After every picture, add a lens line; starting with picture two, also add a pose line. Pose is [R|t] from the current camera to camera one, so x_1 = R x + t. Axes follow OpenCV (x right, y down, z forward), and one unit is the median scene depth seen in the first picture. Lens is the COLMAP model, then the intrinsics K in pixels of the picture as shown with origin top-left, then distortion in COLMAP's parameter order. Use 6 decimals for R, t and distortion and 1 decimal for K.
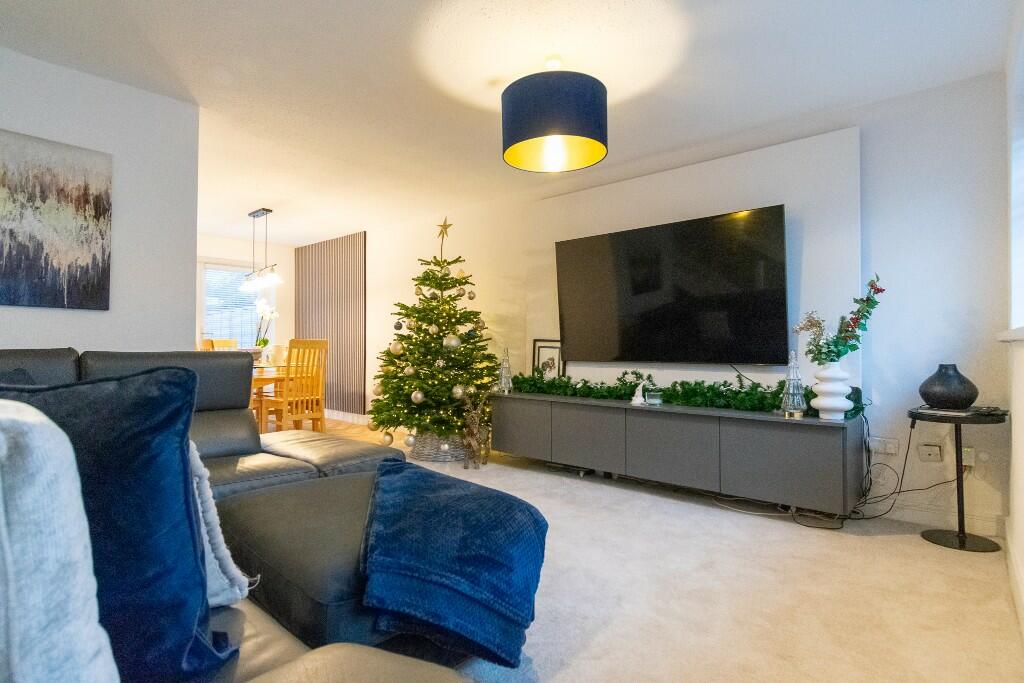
lens RADIAL K [[510.6, 0, 513.1], [0, 510.6, 341.4], [0, 0, 1]] dist [-0.008367, -0.000678]
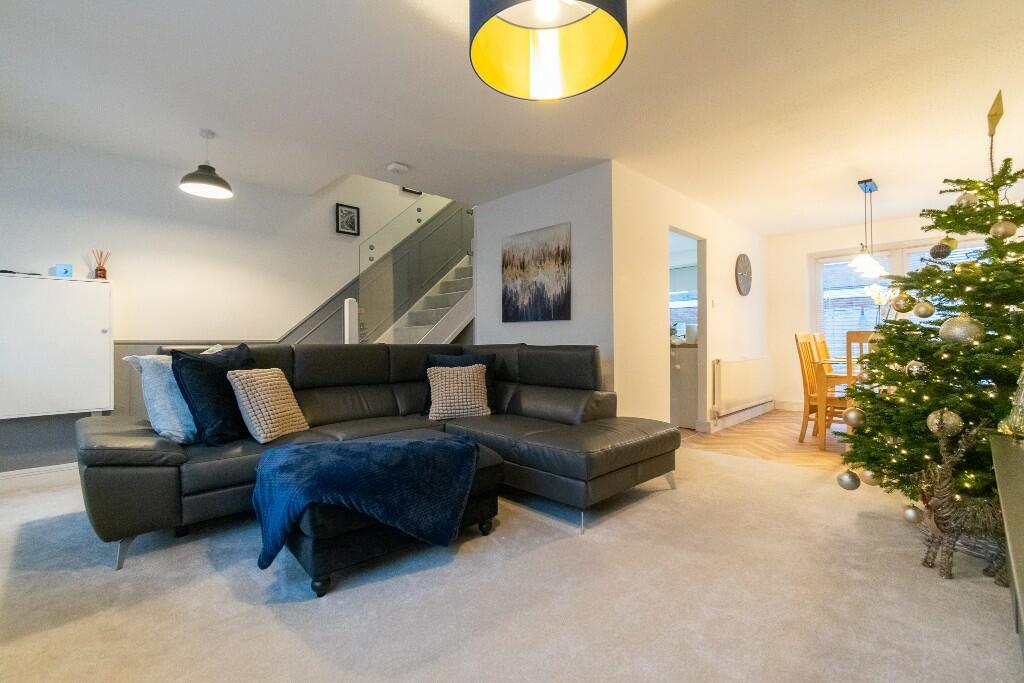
lens RADIAL K [[450.0, 0, 510.9], [0, 450.0, 341.5], [0, 0, 1]] dist [-0.000846, 0.000382]
pose [[-0.088883, -0.006640, -0.996020, 0.612882], [0.013028, 0.999884, -0.007829, 0.016670], [0.995957, -0.013672, -0.088786, 0.906751]]
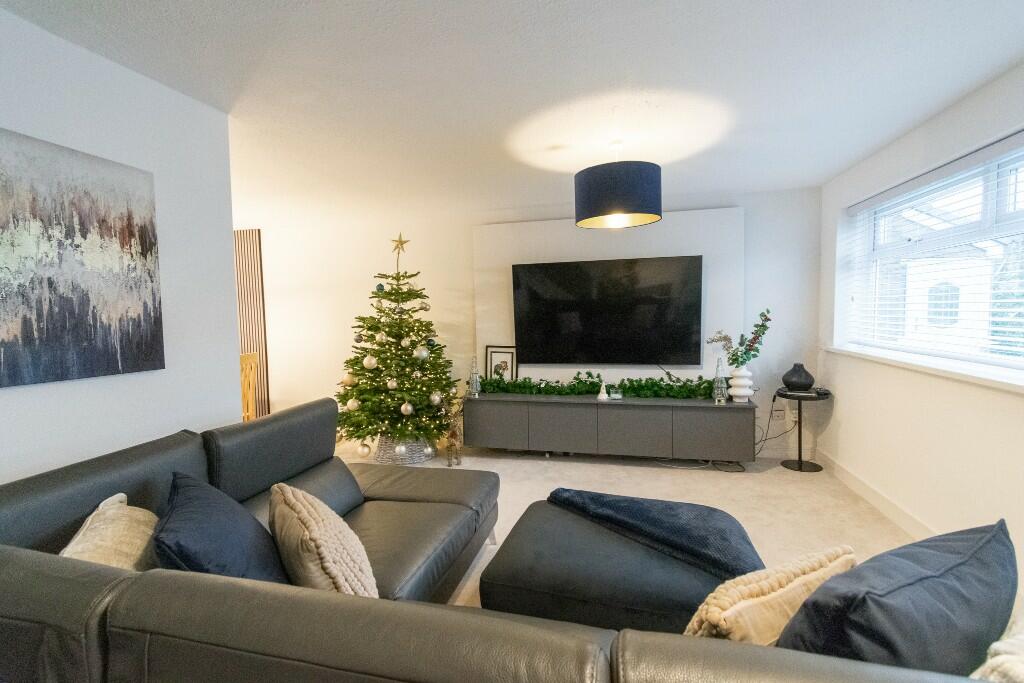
lens RADIAL K [[450.0, 0, 510.5], [0, 450.0, 340.2], [0, 0, 1]] dist [-0.000846, 0.000382]
pose [[0.891672, -0.048455, 0.450082, -0.598544], [0.018172, 0.997285, 0.071365, -0.142645], [-0.452318, -0.055455, 0.890131, 0.104684]]
